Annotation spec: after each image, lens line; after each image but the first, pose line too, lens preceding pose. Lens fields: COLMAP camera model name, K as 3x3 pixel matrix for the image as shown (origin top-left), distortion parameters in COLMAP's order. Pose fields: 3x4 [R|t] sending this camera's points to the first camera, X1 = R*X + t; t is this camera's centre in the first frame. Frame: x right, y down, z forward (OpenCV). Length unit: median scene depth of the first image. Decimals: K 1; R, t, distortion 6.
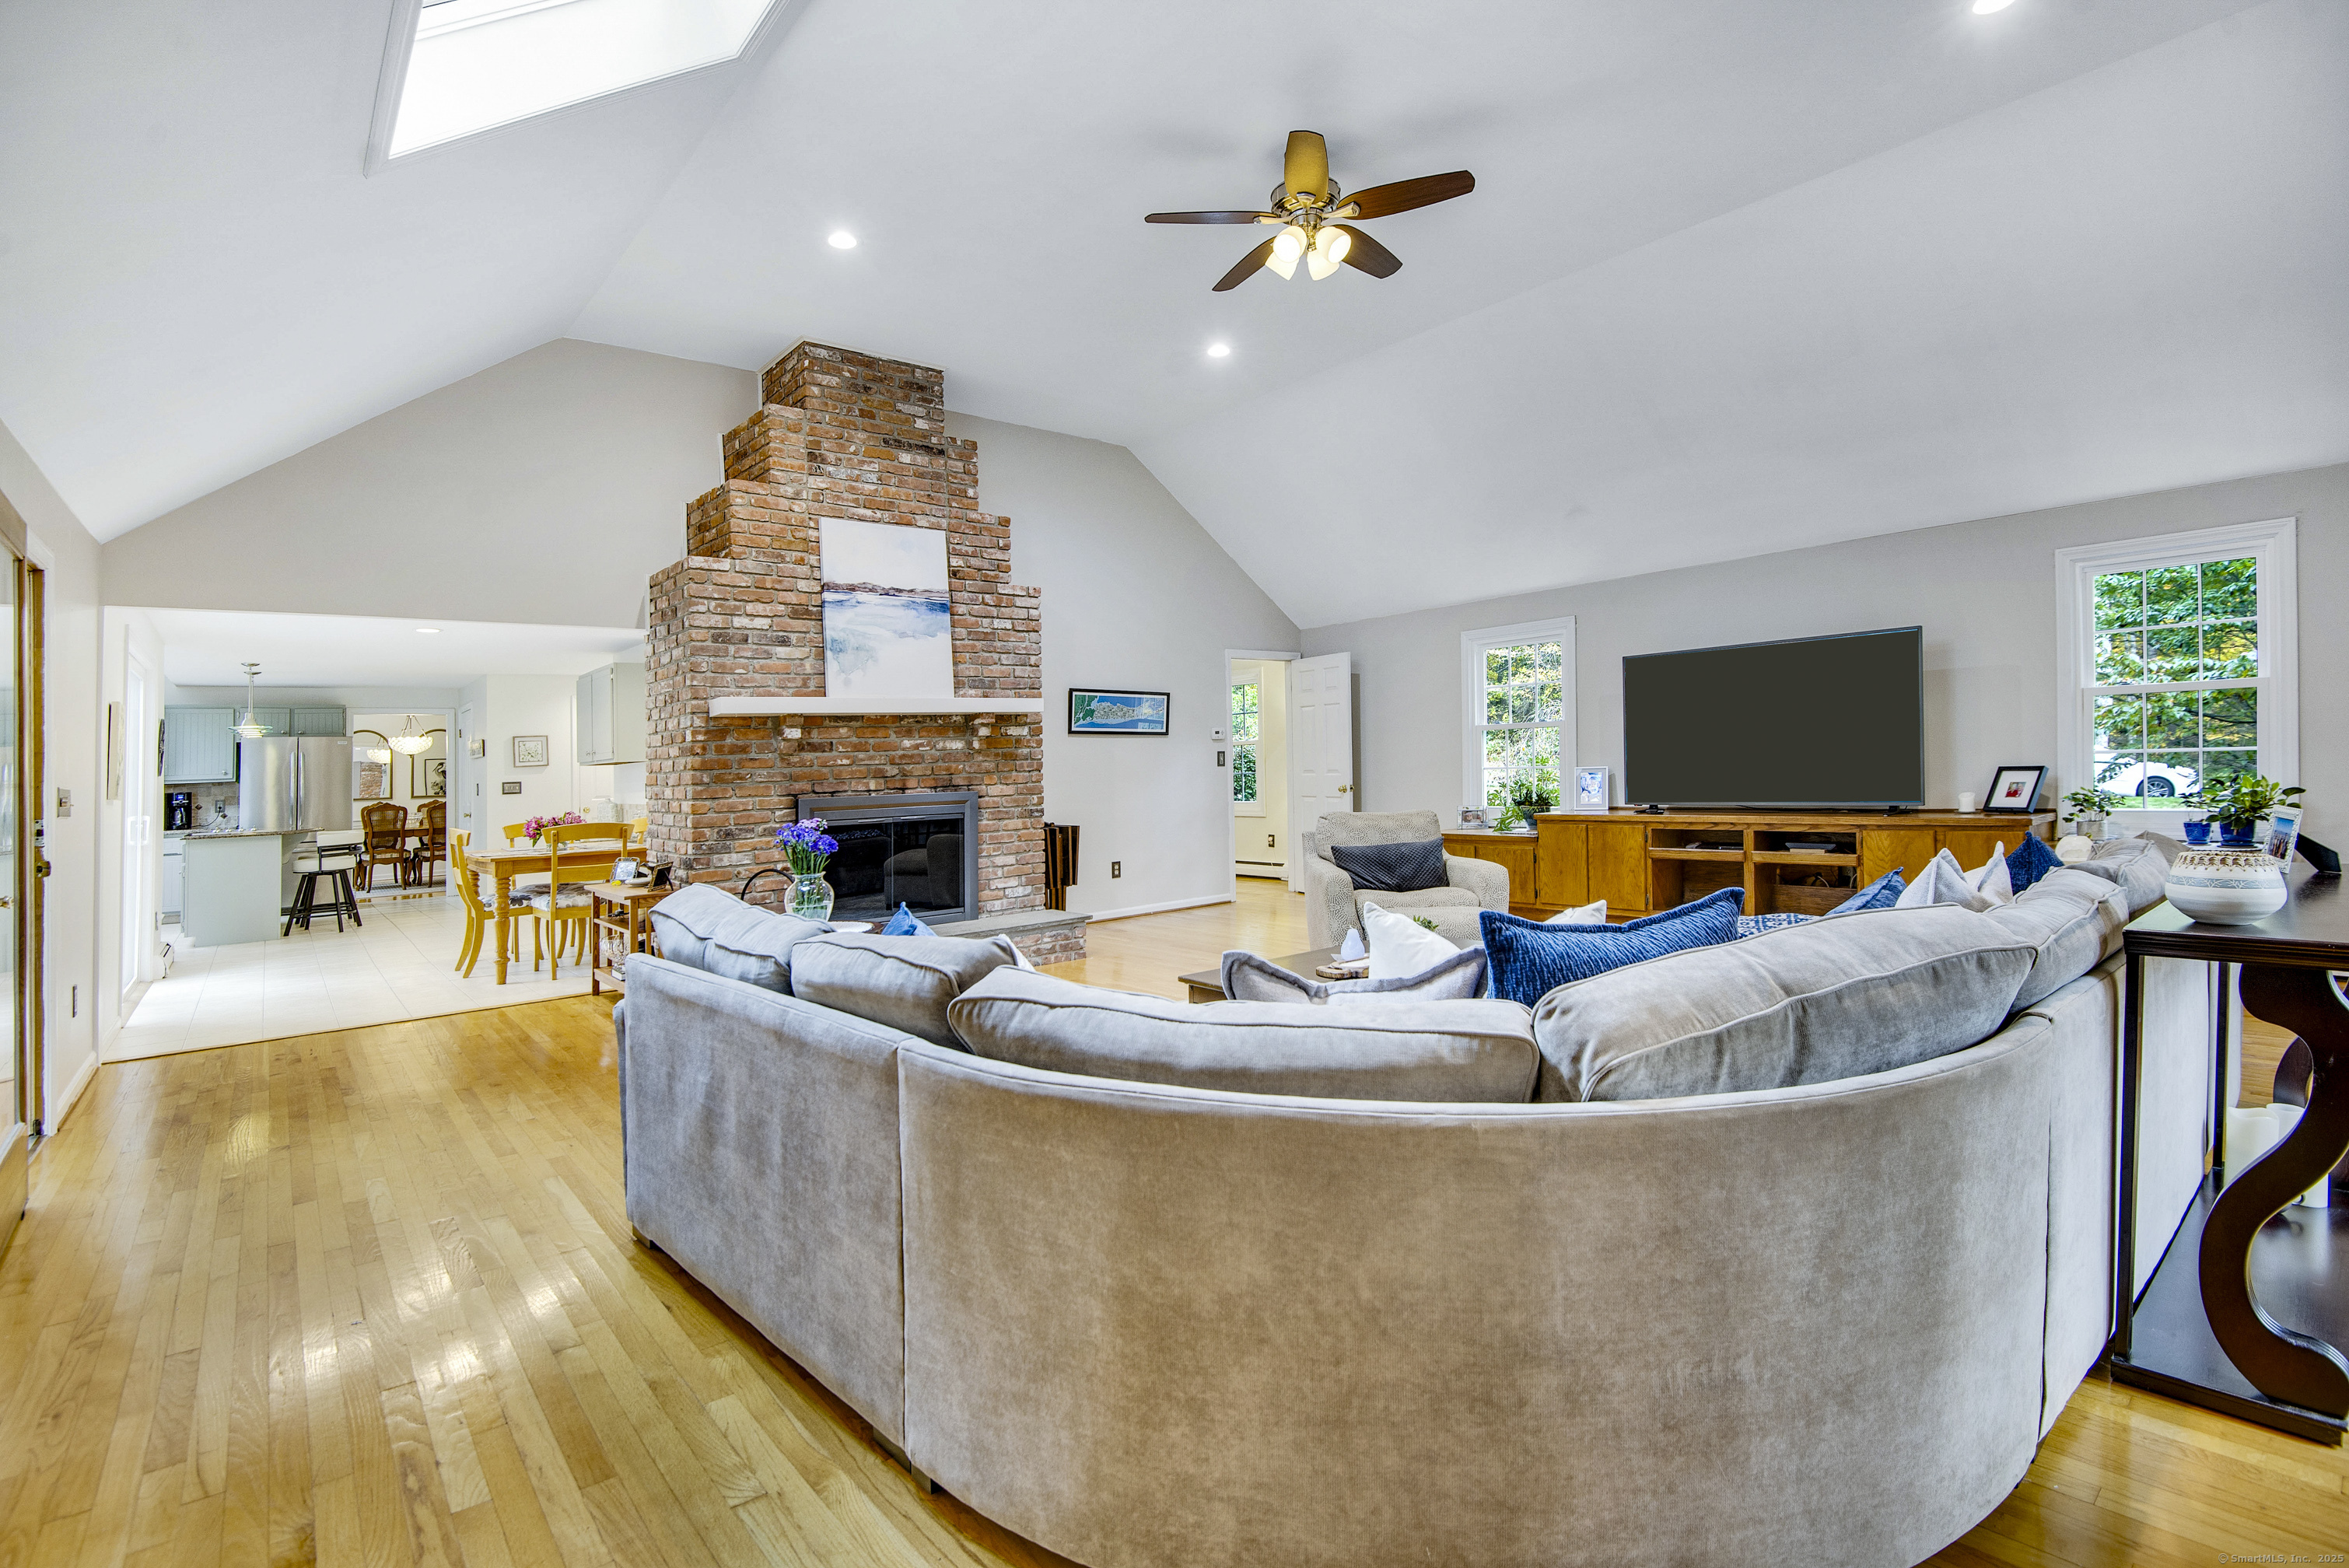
lens RADIAL K [[1128.3, 0, 1228.7], [0, 1128.3, 740.8], [0, 0, 1]] dist [-0.027596, -0.000062]
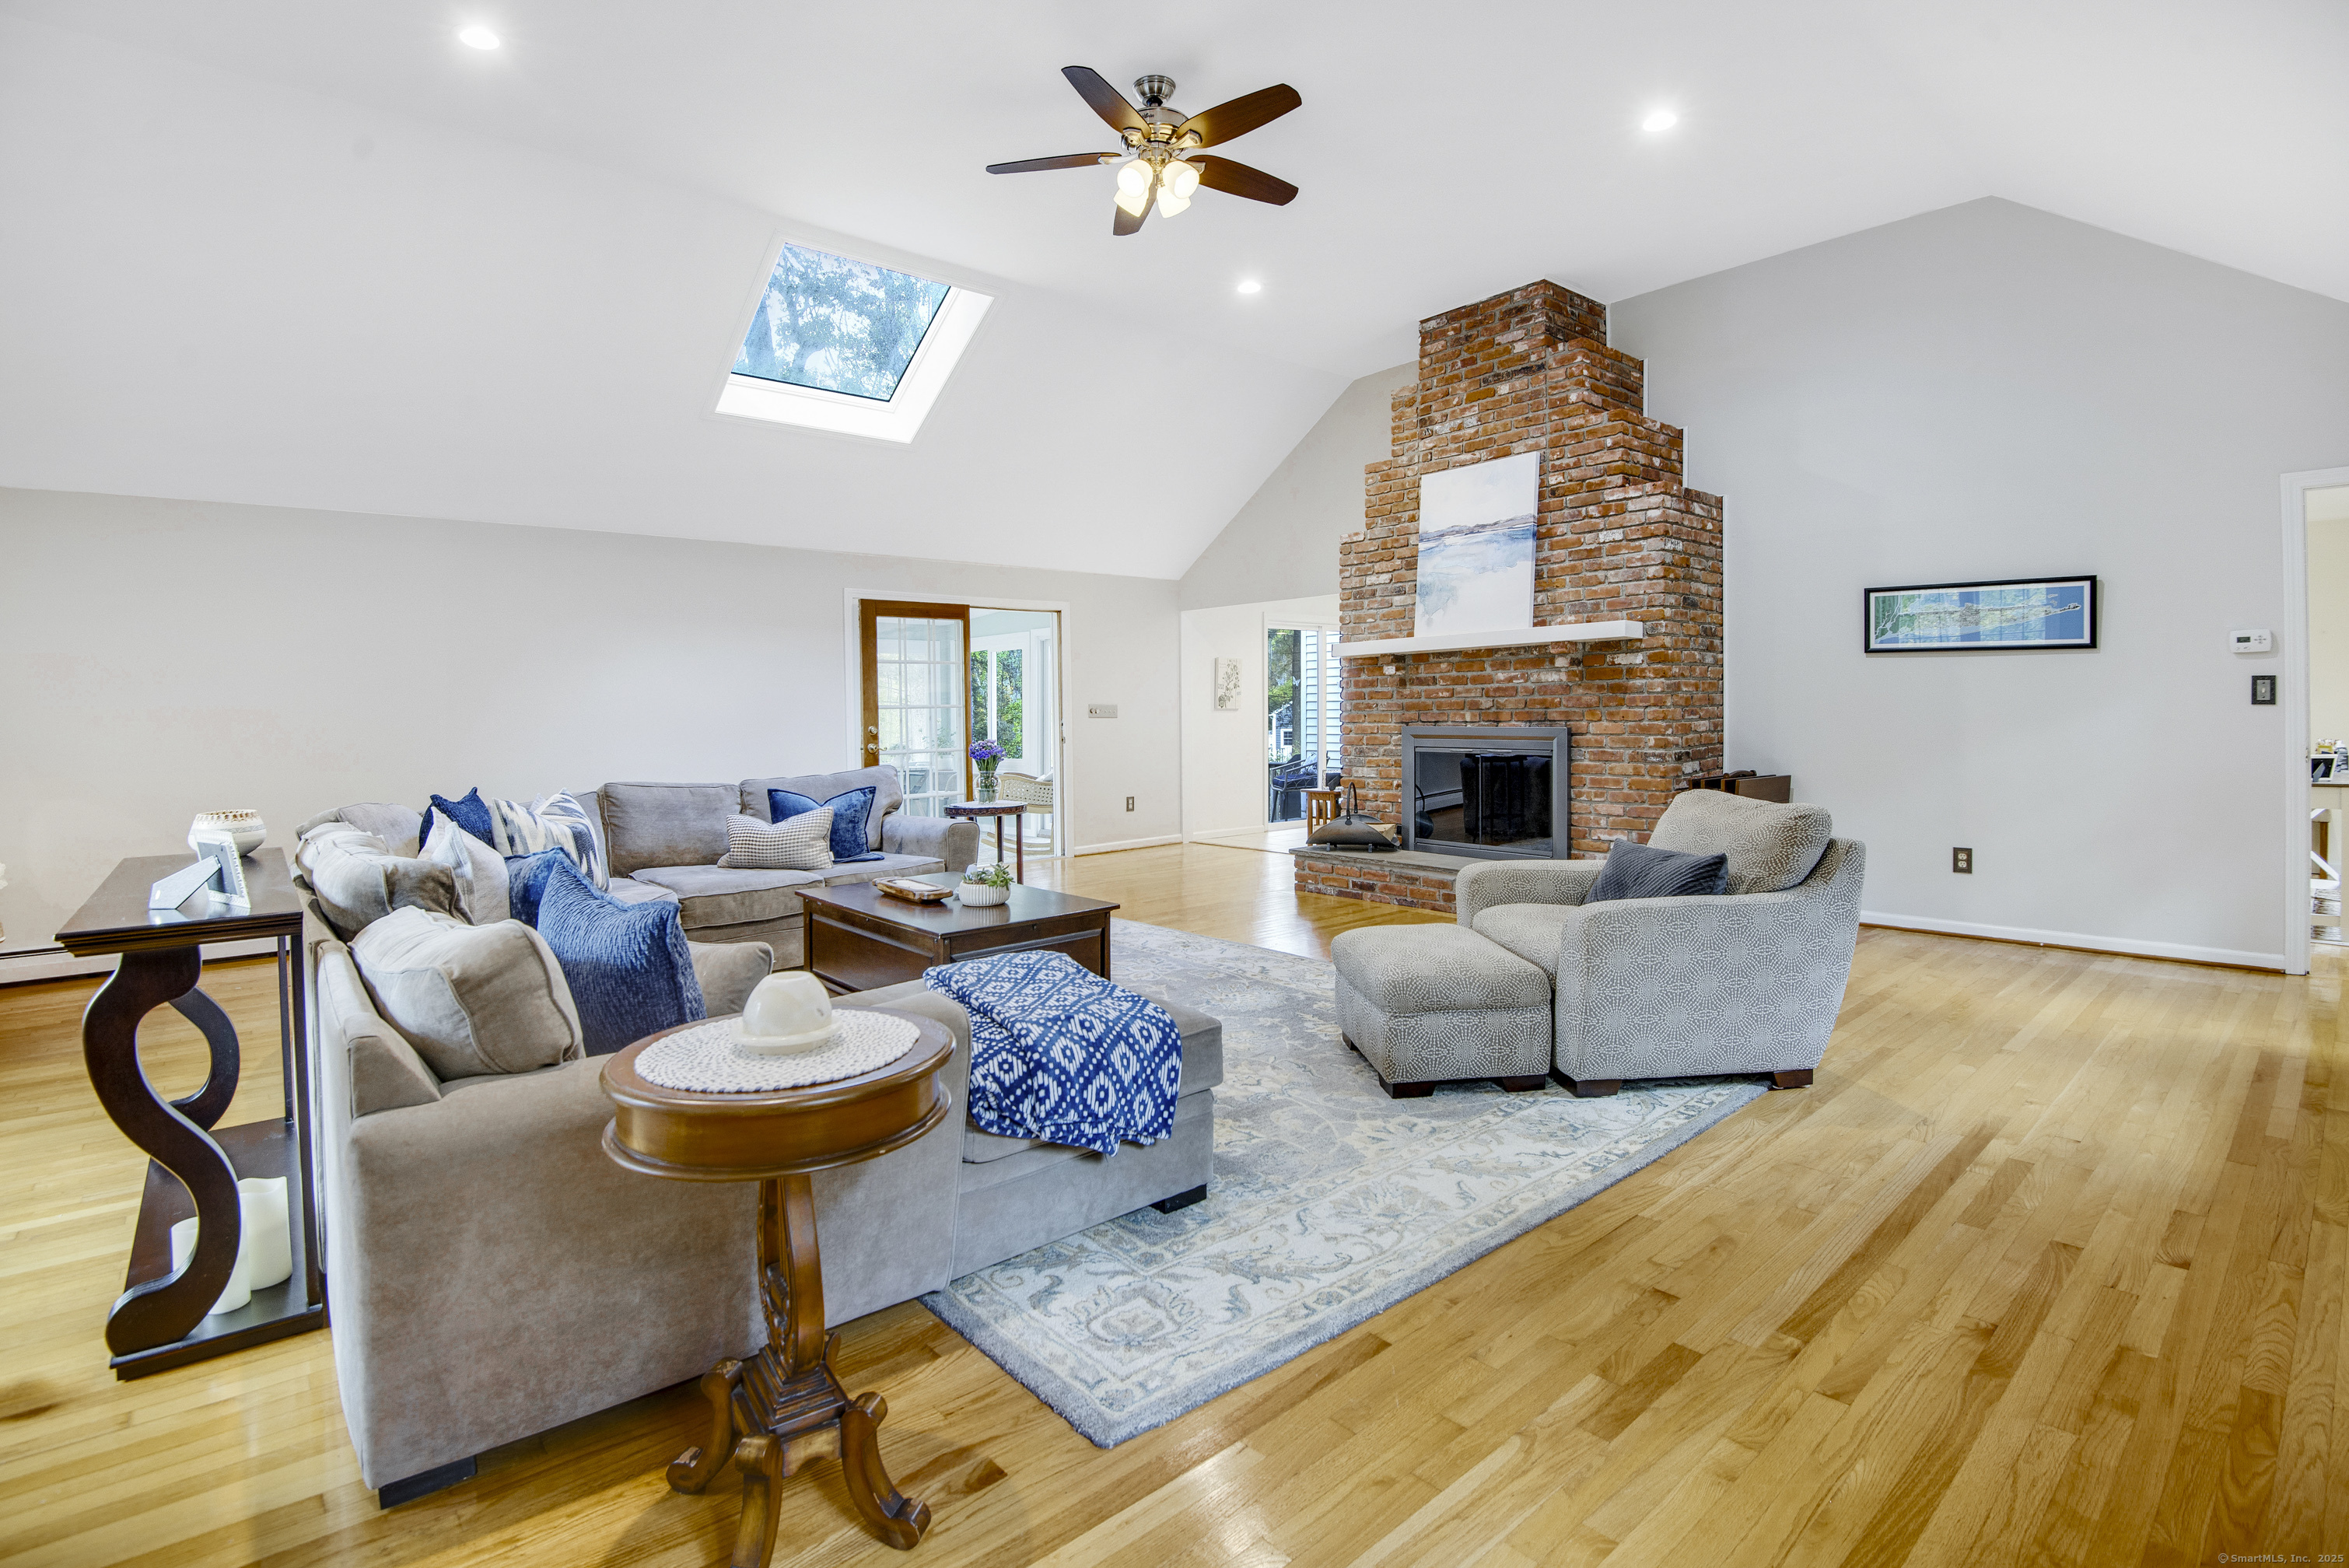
lens RADIAL K [[1058.7, 0, 1166.3], [0, 1058.7, 680.8], [0, 0, 1]] dist [-0.026289, -0.000134]
pose [[-0.017159, 0.003098, -0.999848, 0.647993], [0.027344, 0.999623, 0.002628, -0.004043], [0.999479, -0.027295, -0.017238, 0.707484]]
